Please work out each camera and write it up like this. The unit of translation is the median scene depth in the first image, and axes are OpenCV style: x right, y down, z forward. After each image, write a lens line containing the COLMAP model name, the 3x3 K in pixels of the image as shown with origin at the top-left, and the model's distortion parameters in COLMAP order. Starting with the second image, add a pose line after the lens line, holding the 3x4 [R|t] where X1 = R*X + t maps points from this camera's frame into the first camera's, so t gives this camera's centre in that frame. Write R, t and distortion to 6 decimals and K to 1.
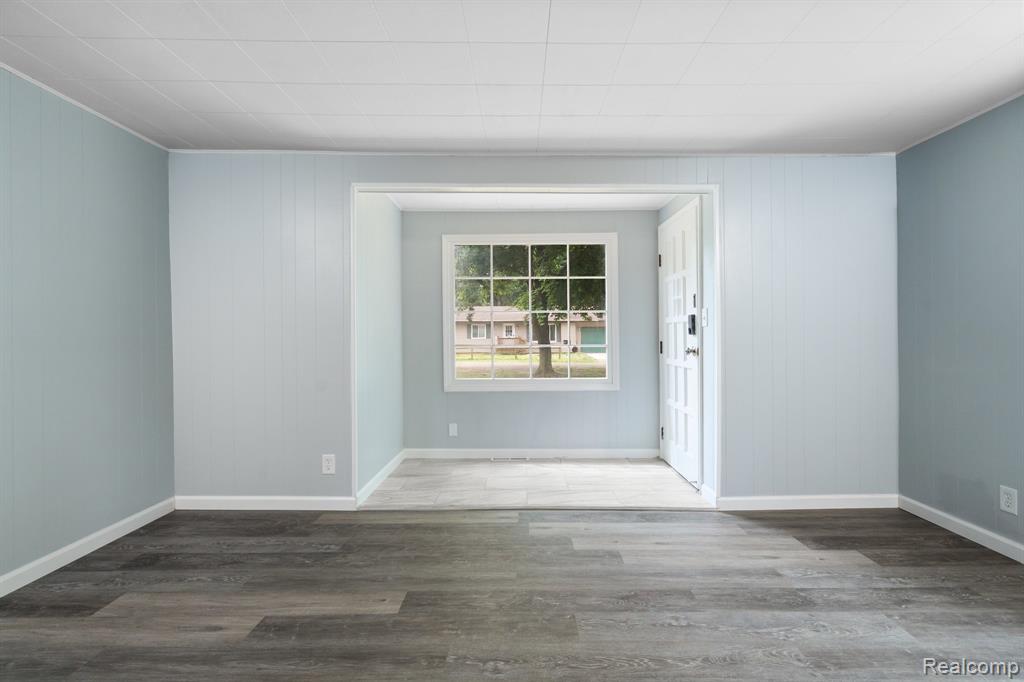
lens RADIAL K [[461.1, 0, 510.5], [0, 461.1, 336.5], [0, 0, 1]] dist [-0.003402, 0.001141]
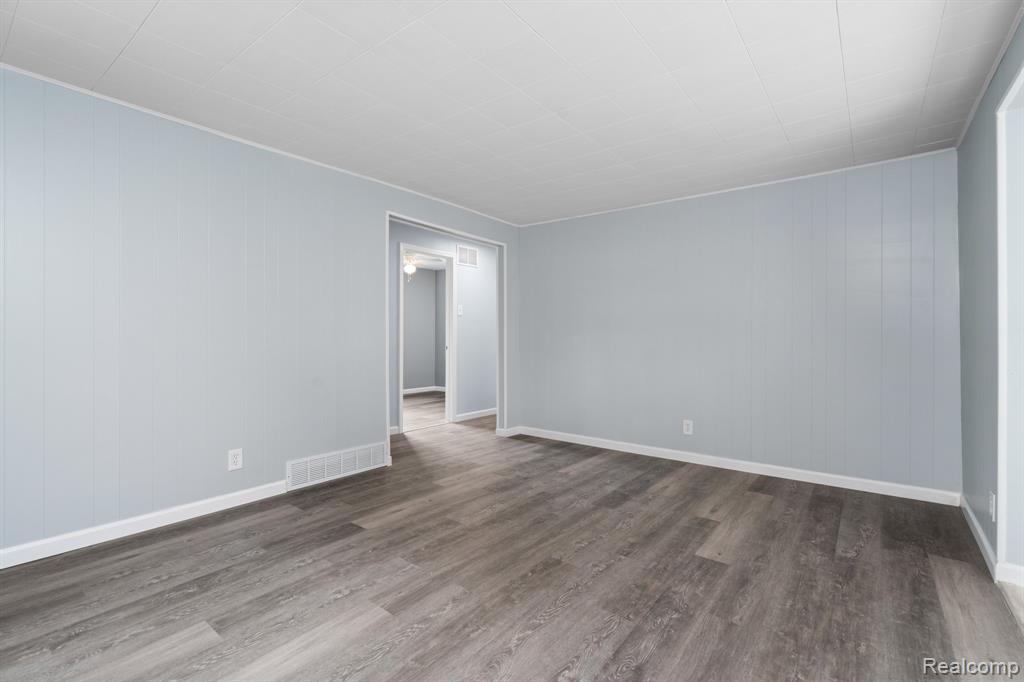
lens RADIAL K [[461.1, 0, 512.3], [0, 461.1, 337.5], [0, 0, 1]] dist [-0.003402, 0.001141]
pose [[-0.608836, 0.000577, -0.793296, 1.009091], [0.000770, 1.000000, 0.000136, 0.024042], [0.793296, -0.000528, -0.608836, 1.347305]]
